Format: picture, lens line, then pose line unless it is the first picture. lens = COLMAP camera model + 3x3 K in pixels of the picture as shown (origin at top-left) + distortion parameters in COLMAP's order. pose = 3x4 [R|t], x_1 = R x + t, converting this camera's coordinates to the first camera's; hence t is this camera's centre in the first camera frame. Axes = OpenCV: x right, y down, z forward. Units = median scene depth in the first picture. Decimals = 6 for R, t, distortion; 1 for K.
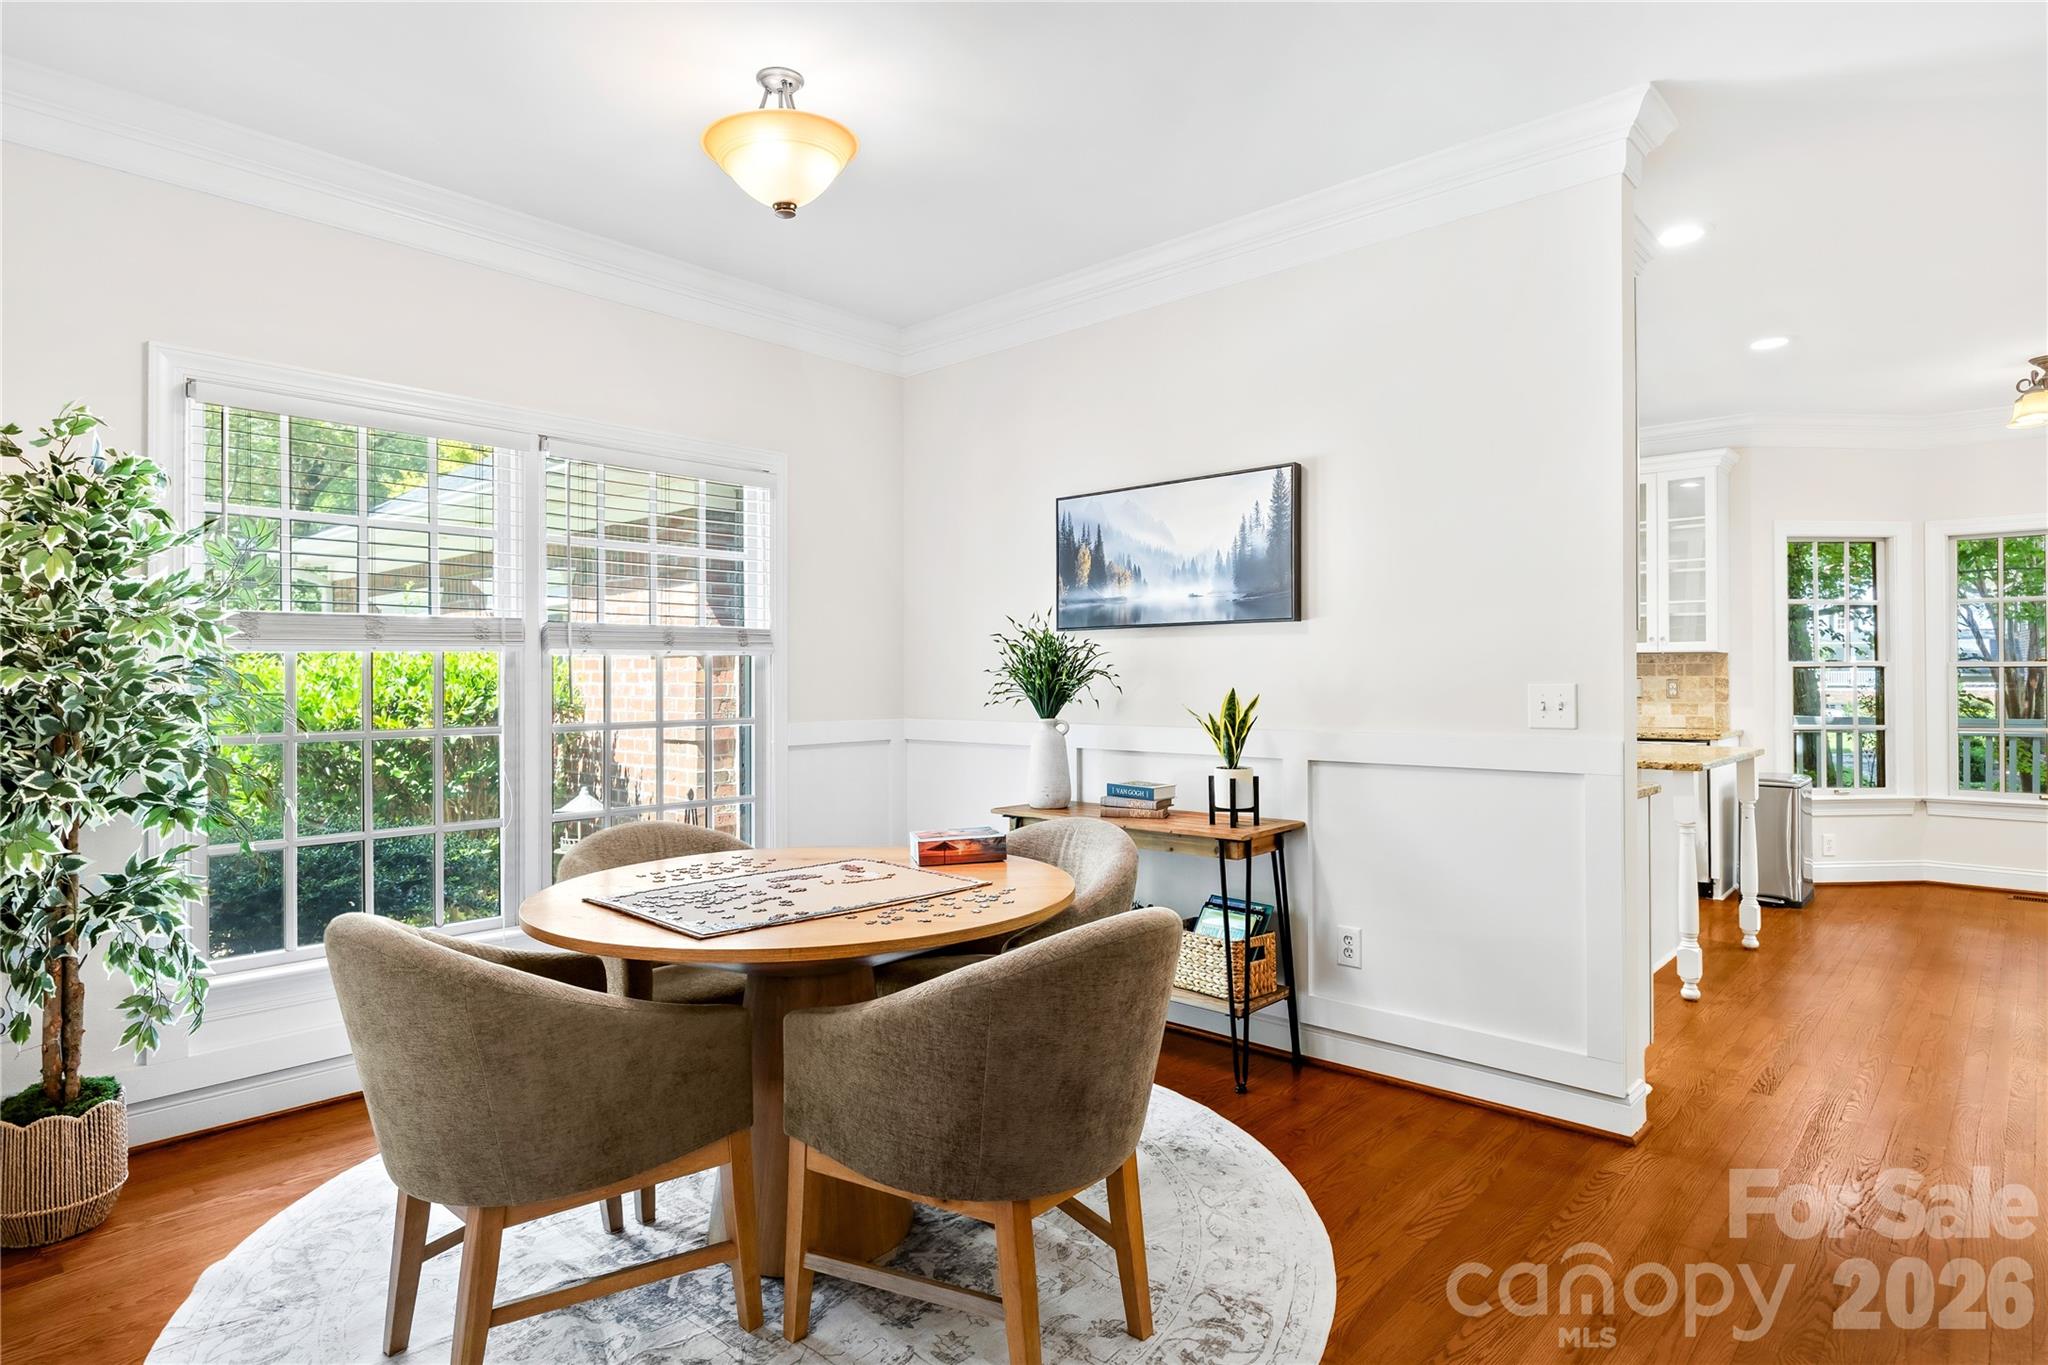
lens RADIAL K [[1097.3, 0, 1025.0], [0, 1097.3, 665.6], [0, 0, 1]] dist [-0.001954, -0.000525]
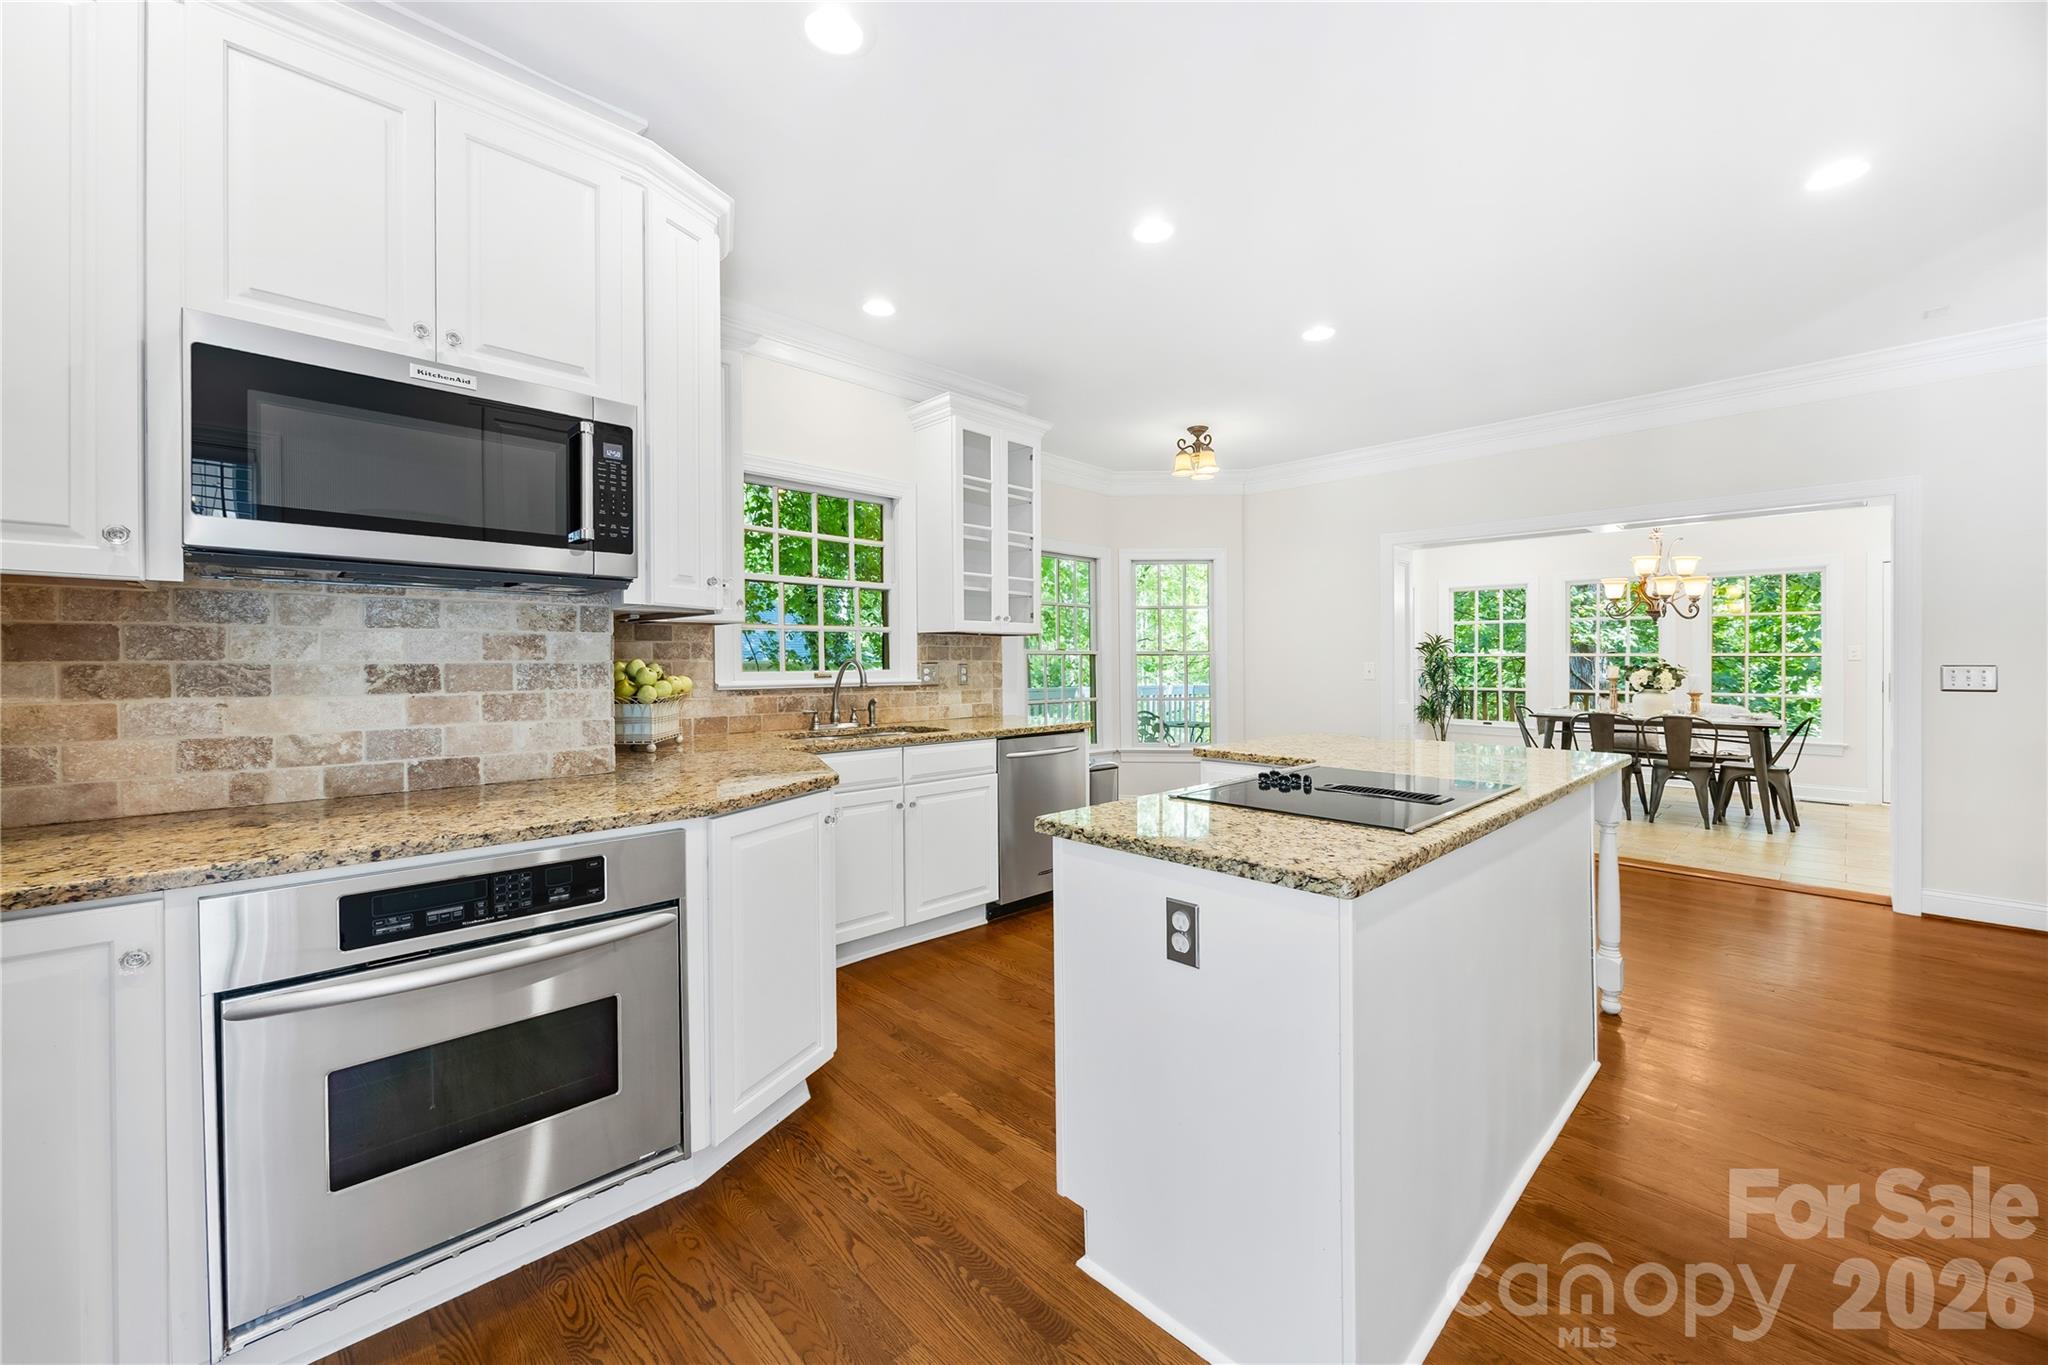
lens RADIAL K [[796.3, 0, 1004.2], [0, 796.3, 662.1], [0, 0, 1]] dist [-0.002206, -0.000115]
pose [[0.067995, 0.001292, 0.997685, -0.104426], [-0.012138, 0.999926, -0.000467, 0.020056], [-0.997612, -0.012078, 0.068006, 1.702172]]
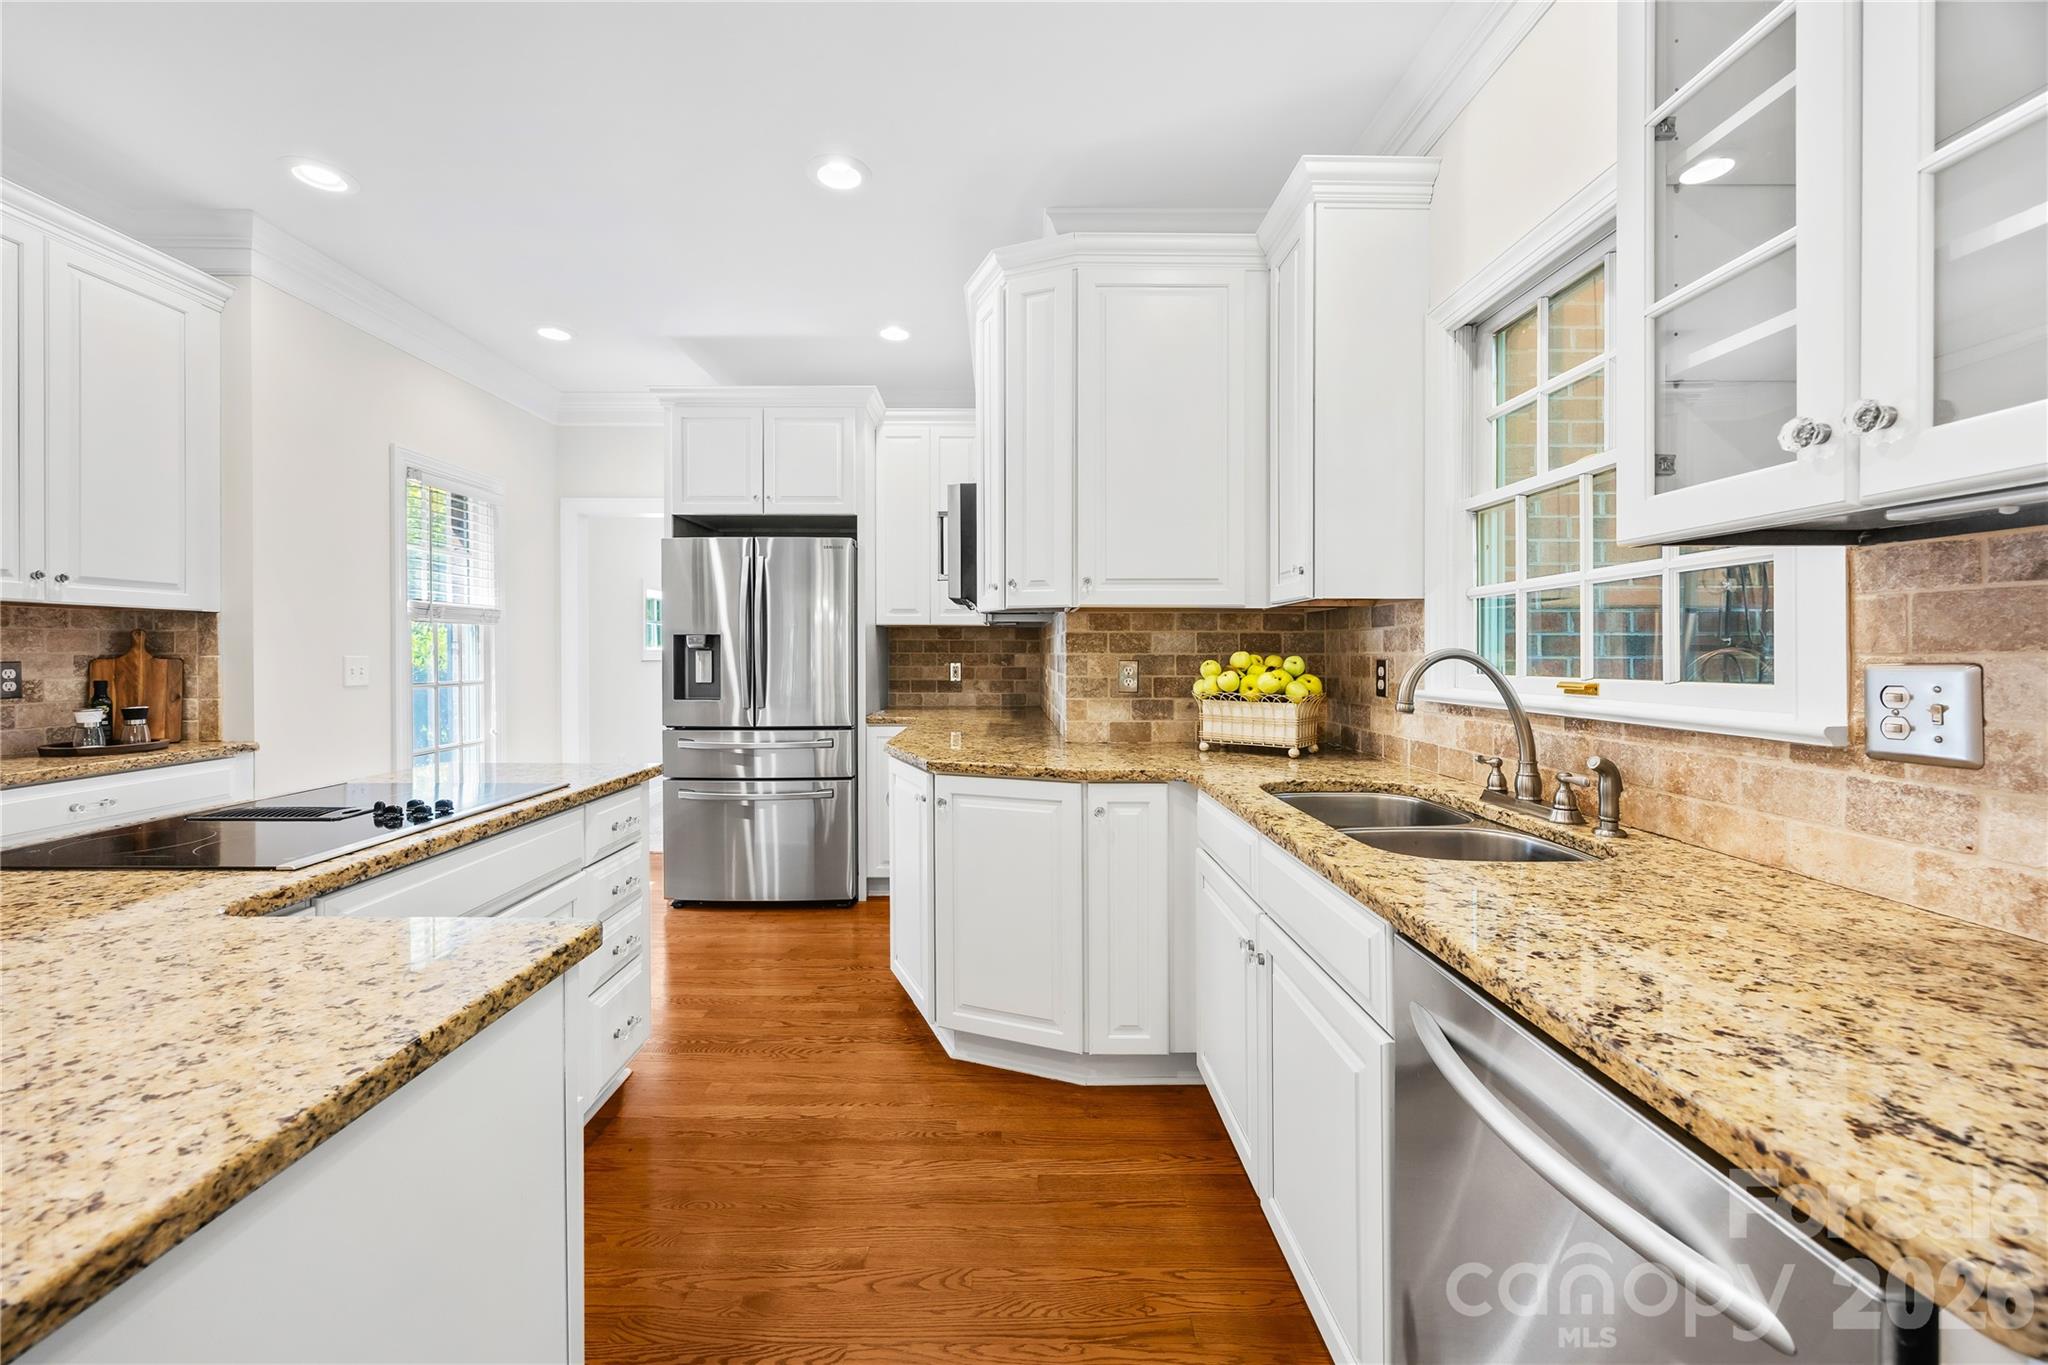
lens RADIAL K [[796.3, 0, 1004.2], [0, 796.3, 662.1], [0, 0, 1]] dist [-0.002206, -0.000115]
pose [[0.677486, 0.013037, -0.735420, 1.031032], [0.003723, 0.999769, 0.021153, 0.014562], [0.735527, -0.017069, 0.677281, 1.475756]]
